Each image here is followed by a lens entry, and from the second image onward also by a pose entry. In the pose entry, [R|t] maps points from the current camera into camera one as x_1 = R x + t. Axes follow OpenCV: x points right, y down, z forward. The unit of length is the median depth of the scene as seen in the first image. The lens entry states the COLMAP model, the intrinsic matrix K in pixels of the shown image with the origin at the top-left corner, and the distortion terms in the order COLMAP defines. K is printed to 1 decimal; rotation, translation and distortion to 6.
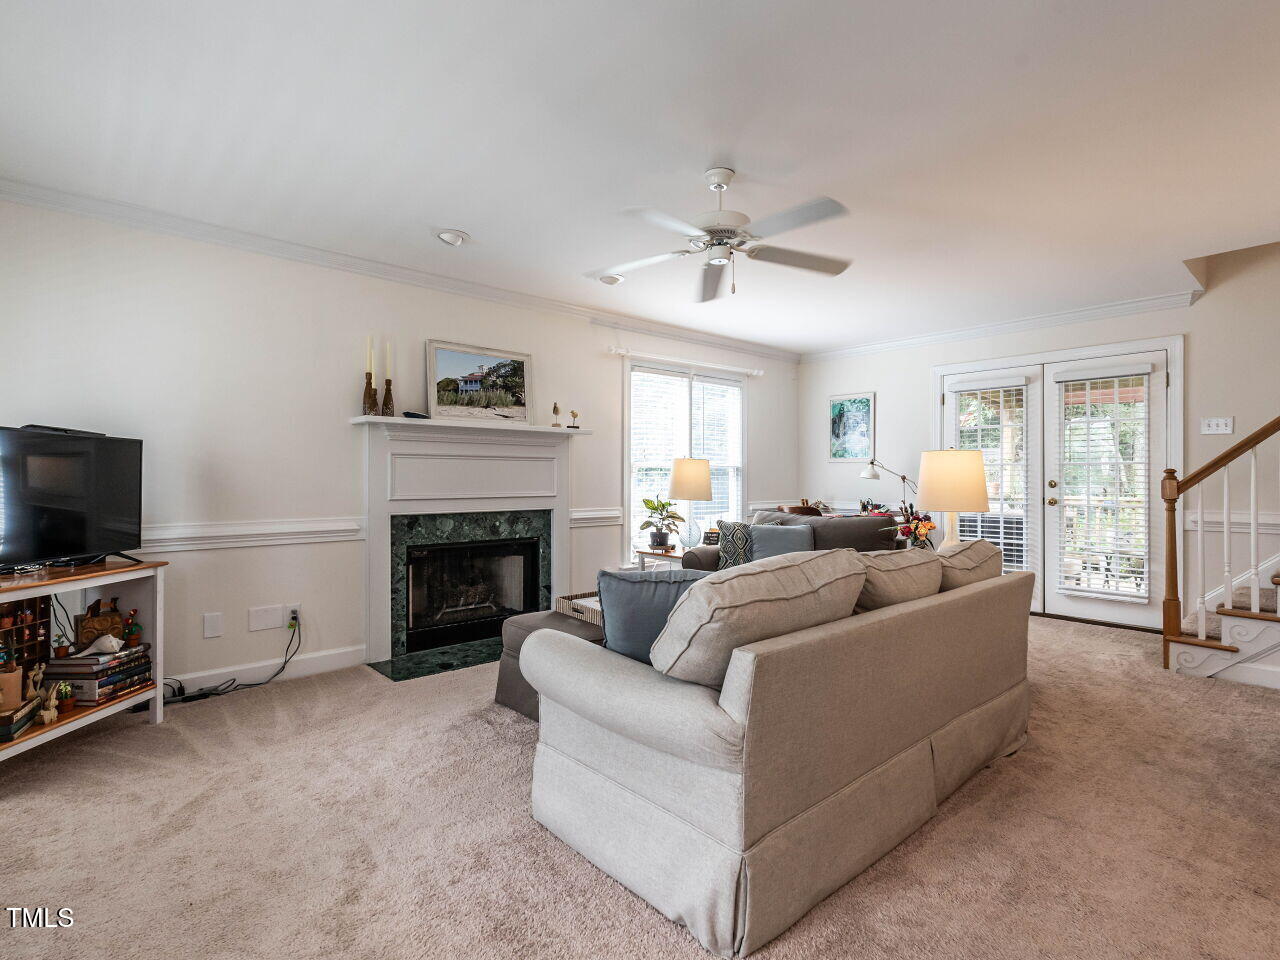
lens RADIAL K [[646.8, 0, 644.2], [0, 646.8, 479.2], [0, 0, 1]] dist [0.002998, 0.000357]
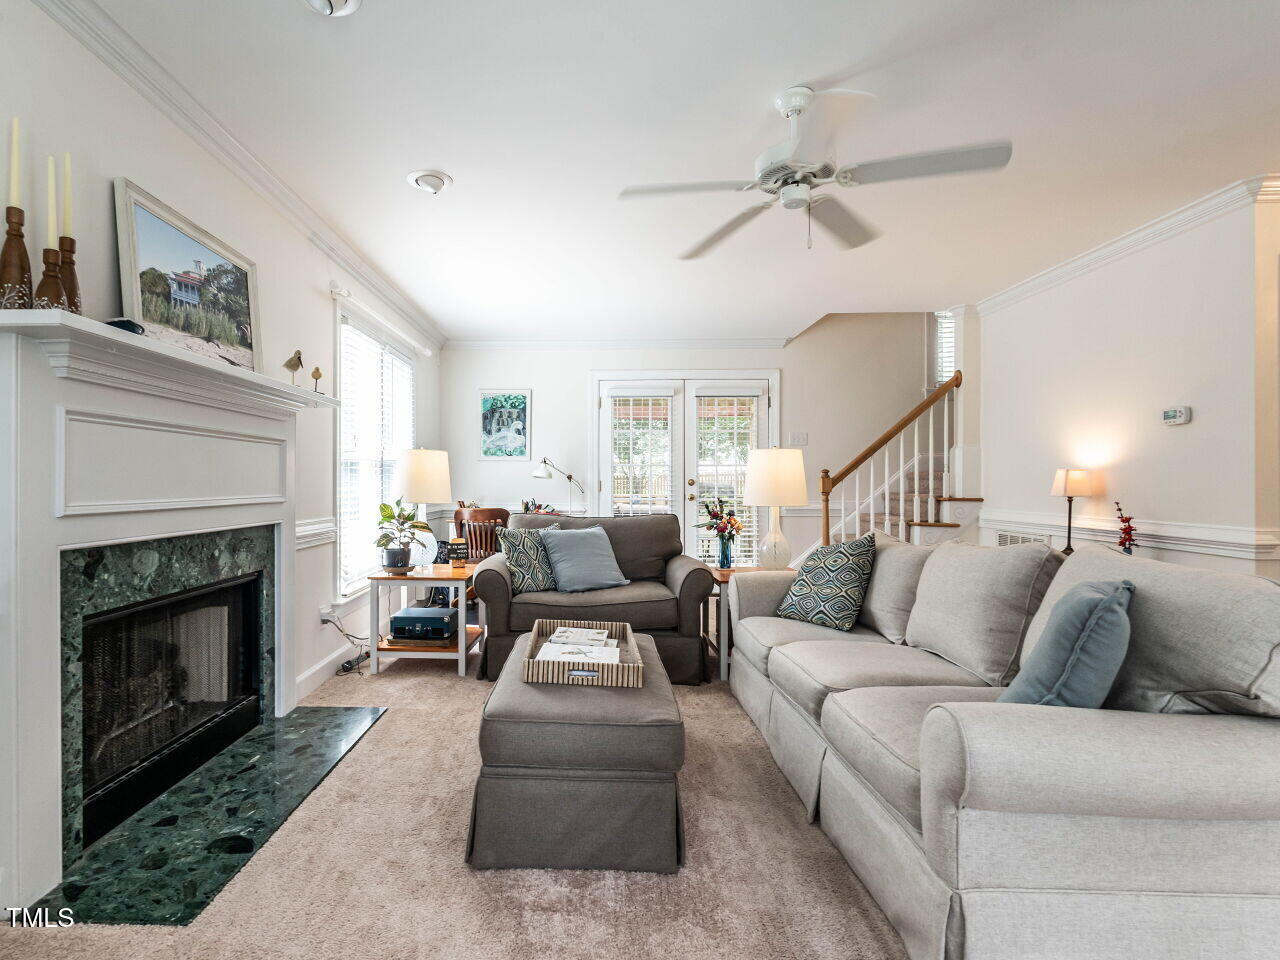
lens RADIAL K [[637.8, 0, 578.0], [0, 637.8, 479.9], [0, 0, 1]] dist [0.000006, 0.001128]
pose [[0.697503, 0.001573, 0.716581, -0.402084], [0.002805, 0.999984, -0.004926, 0.009462], [-0.716577, 0.005445, 0.697487, 0.395834]]
